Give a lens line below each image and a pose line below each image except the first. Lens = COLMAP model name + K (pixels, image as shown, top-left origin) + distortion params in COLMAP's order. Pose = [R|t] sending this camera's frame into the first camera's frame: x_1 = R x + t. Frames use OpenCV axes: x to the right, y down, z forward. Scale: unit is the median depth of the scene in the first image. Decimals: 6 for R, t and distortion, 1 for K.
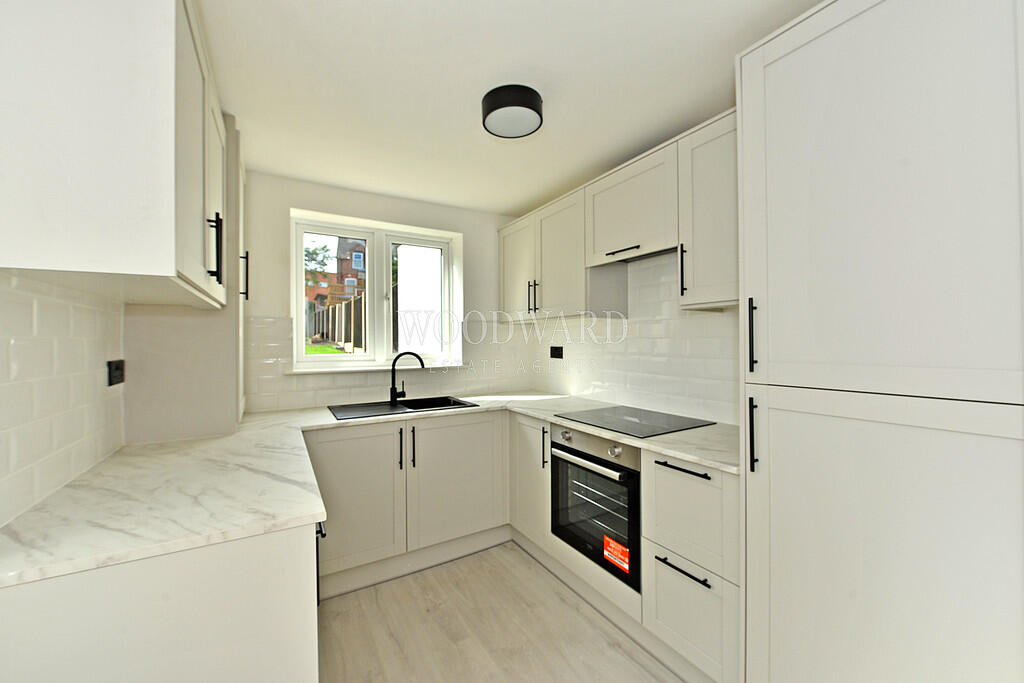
lens RADIAL K [[394.6, 0, 512.0], [0, 394.6, 341.5], [0, 0, 1]] dist [-0.001211, -0.000109]
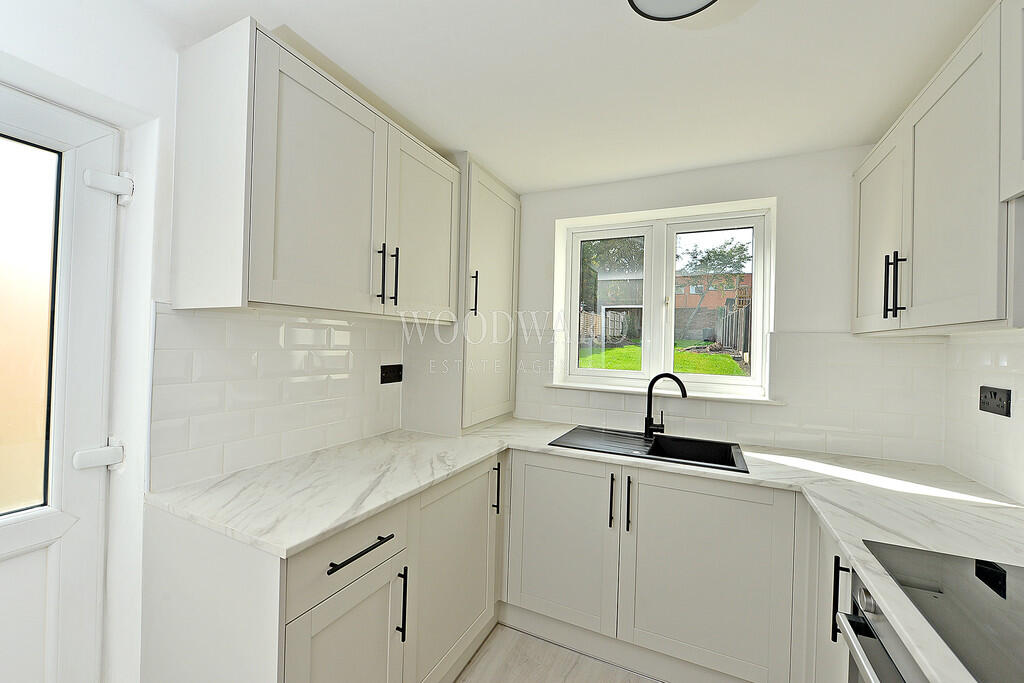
lens RADIAL K [[407.9, 0, 512.0], [0, 407.9, 341.5], [0, 0, 1]] dist [-0.002356, -0.000466]
pose [[0.562398, 0.017852, -0.826674, 0.258773], [-0.031793, 0.999494, -0.000046, -0.031139], [0.826255, 0.026308, 0.562681, 0.377092]]
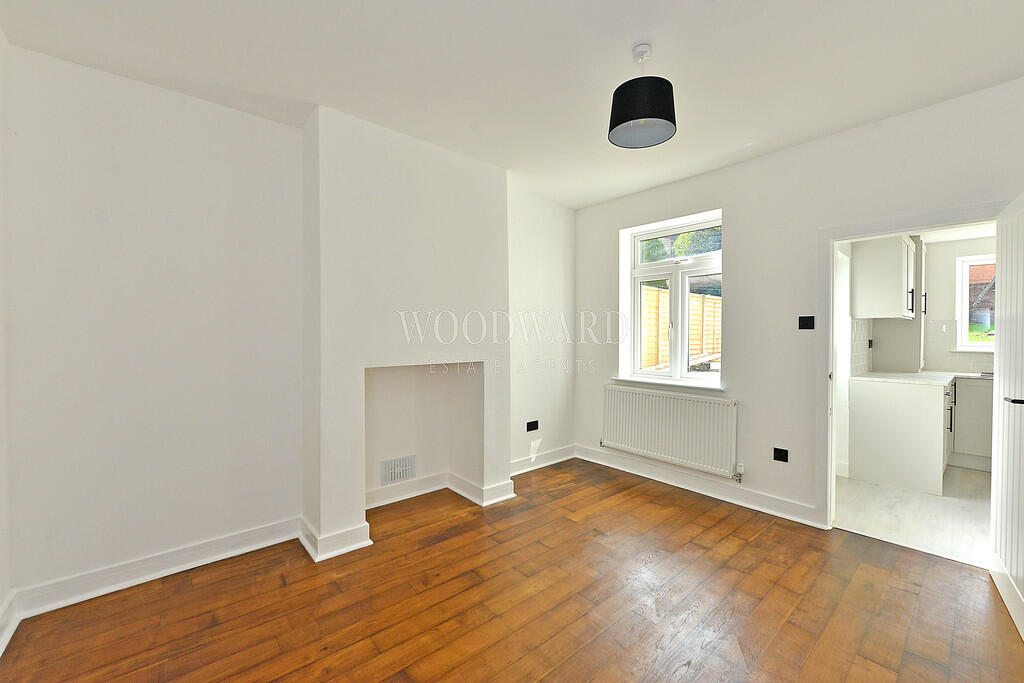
lens RADIAL K [[407.9, 0, 512.0], [0, 407.9, 341.5], [0, 0, 1]] dist [-0.002356, -0.000466]
pose [[0.164420, 0.021901, -0.986147, 1.004381], [-0.002969, 0.999760, 0.021709, 0.003112], [0.986386, -0.000641, 0.164445, -1.393641]]
